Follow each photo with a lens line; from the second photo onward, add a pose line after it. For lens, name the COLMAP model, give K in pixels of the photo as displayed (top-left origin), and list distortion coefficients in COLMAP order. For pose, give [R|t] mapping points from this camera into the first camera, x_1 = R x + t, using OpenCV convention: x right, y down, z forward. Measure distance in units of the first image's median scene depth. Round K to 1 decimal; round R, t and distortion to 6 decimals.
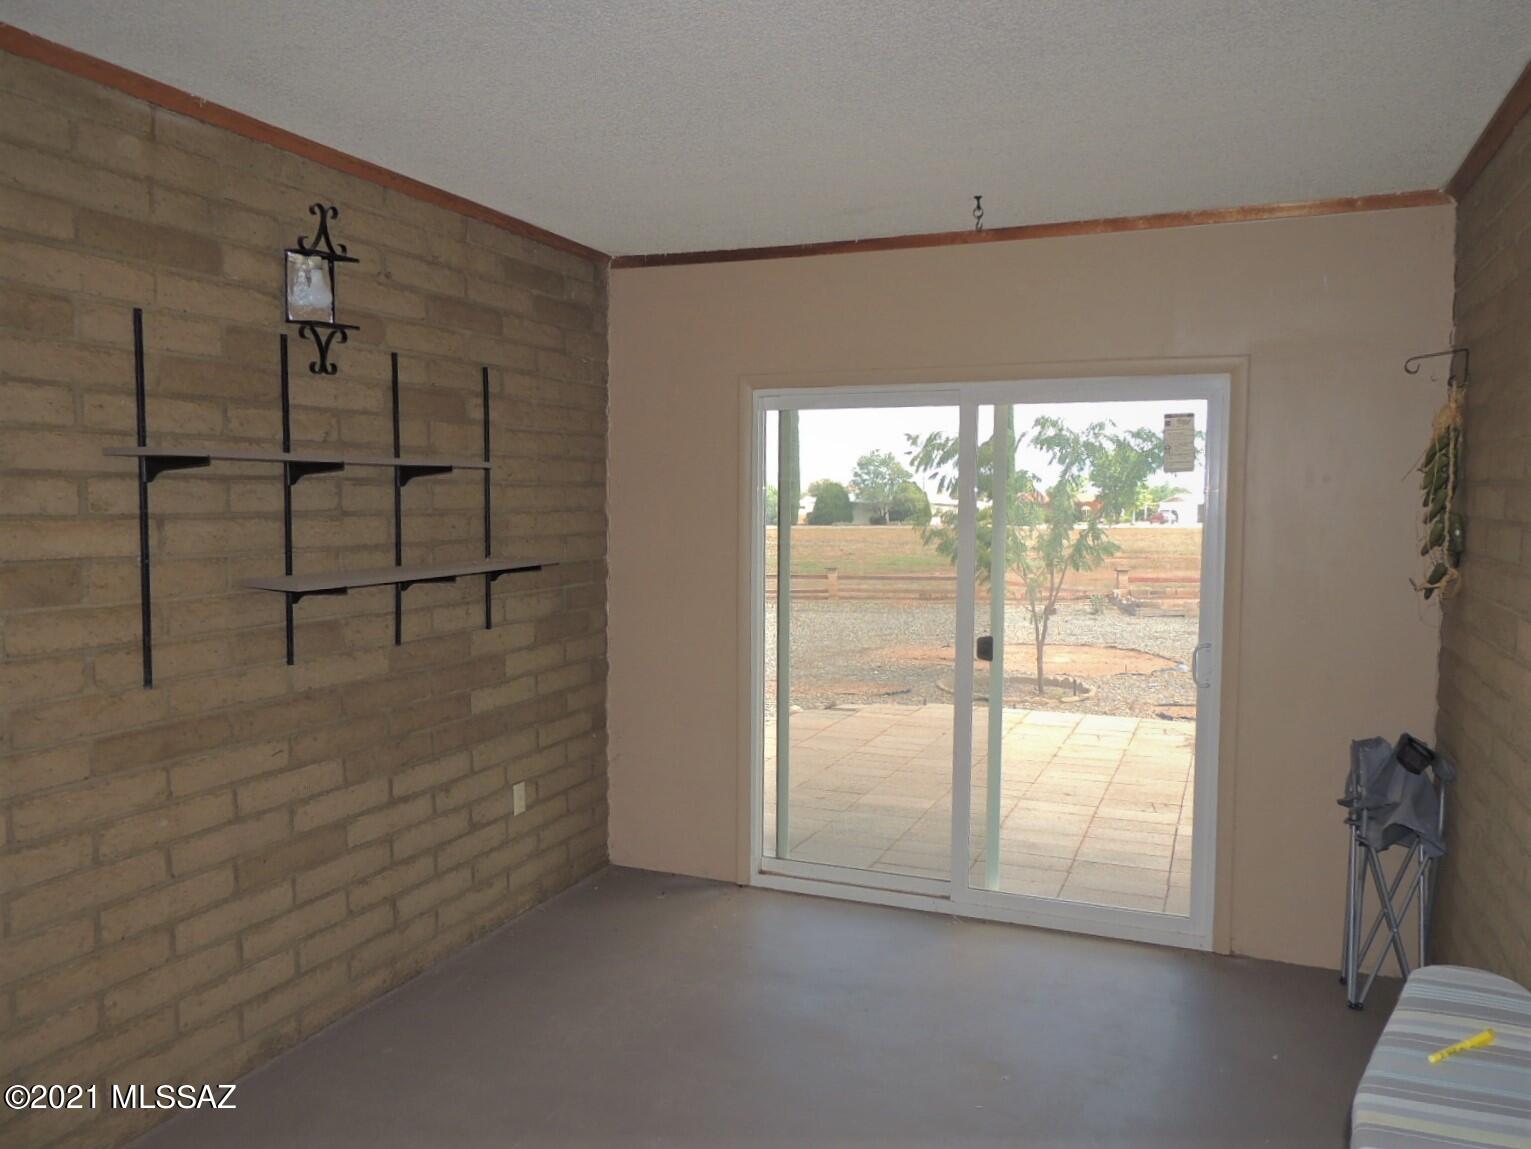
lens RADIAL K [[1139.3, 0, 767.7], [0, 1139.3, 576.6], [0, 0, 1]] dist [-0.005027, -0.008830]
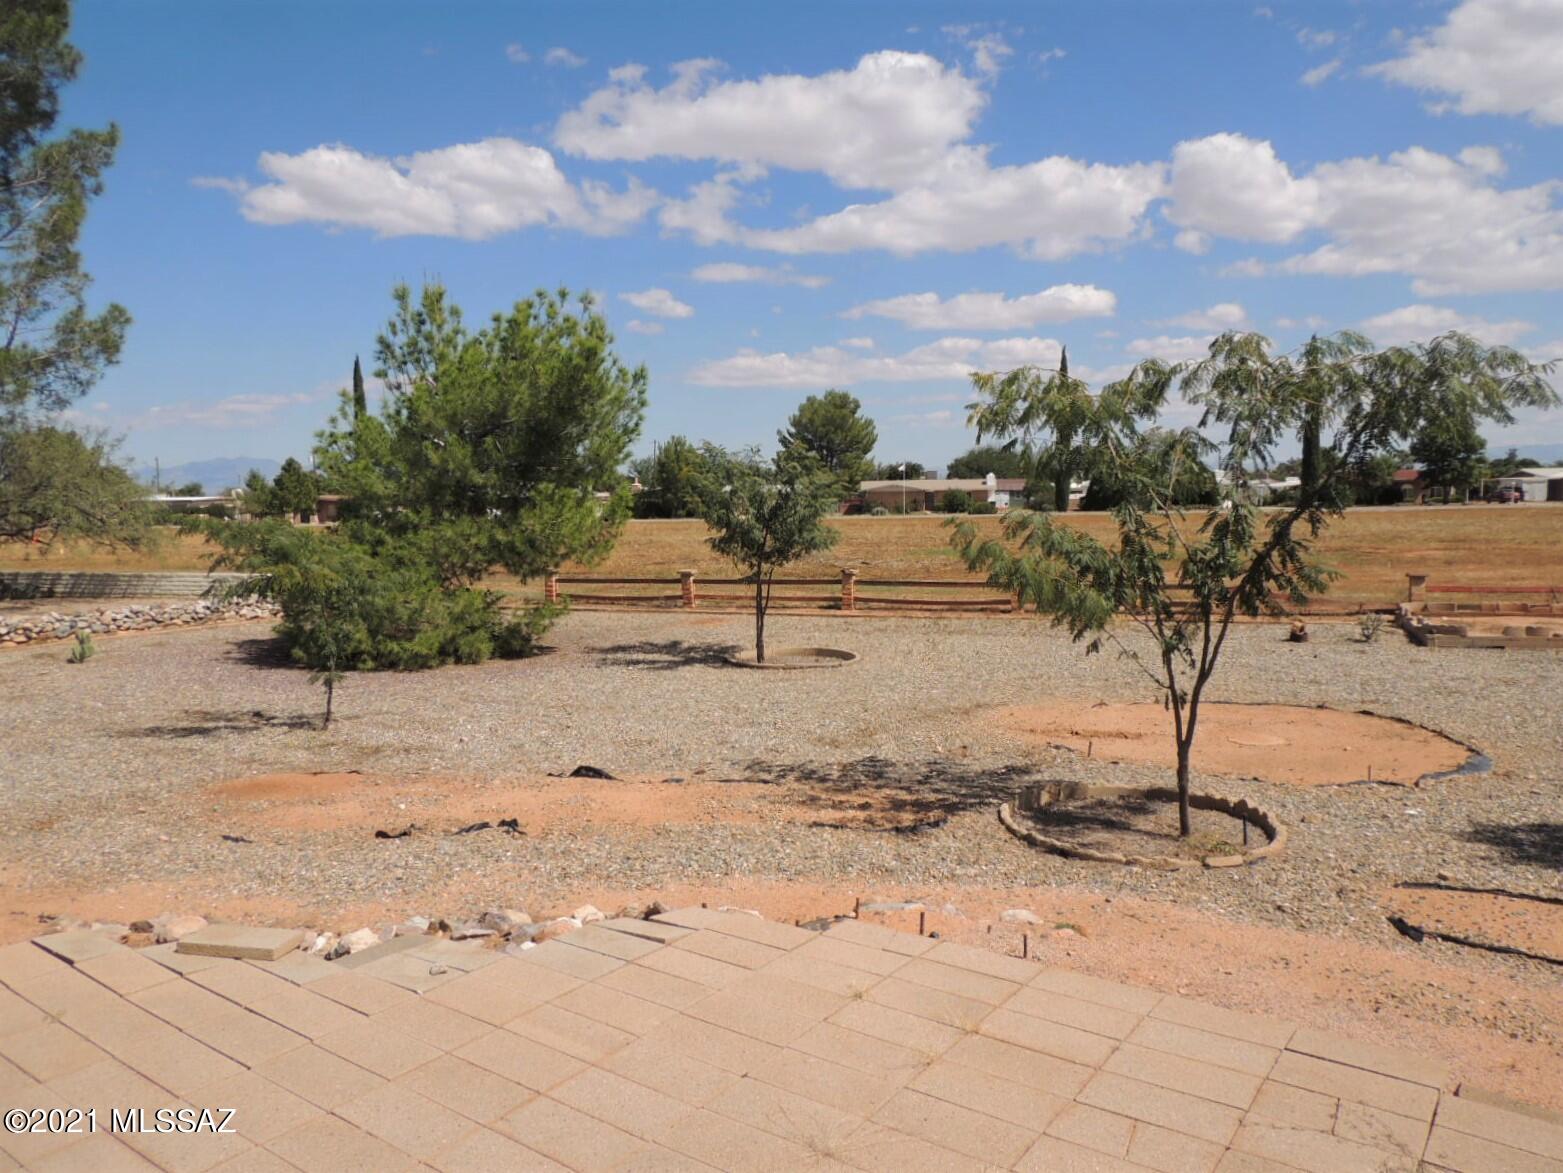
lens RADIAL K [[1163.1, 0, 778.4], [0, 1163.1, 582.1], [0, 0, 1]] dist [-0.005027, -0.008830]
pose [[0.974554, -0.001702, -0.224144, 0.077430], [0.004959, 0.999890, 0.013971, -0.013855], [0.224096, -0.014727, 0.974456, 0.177305]]
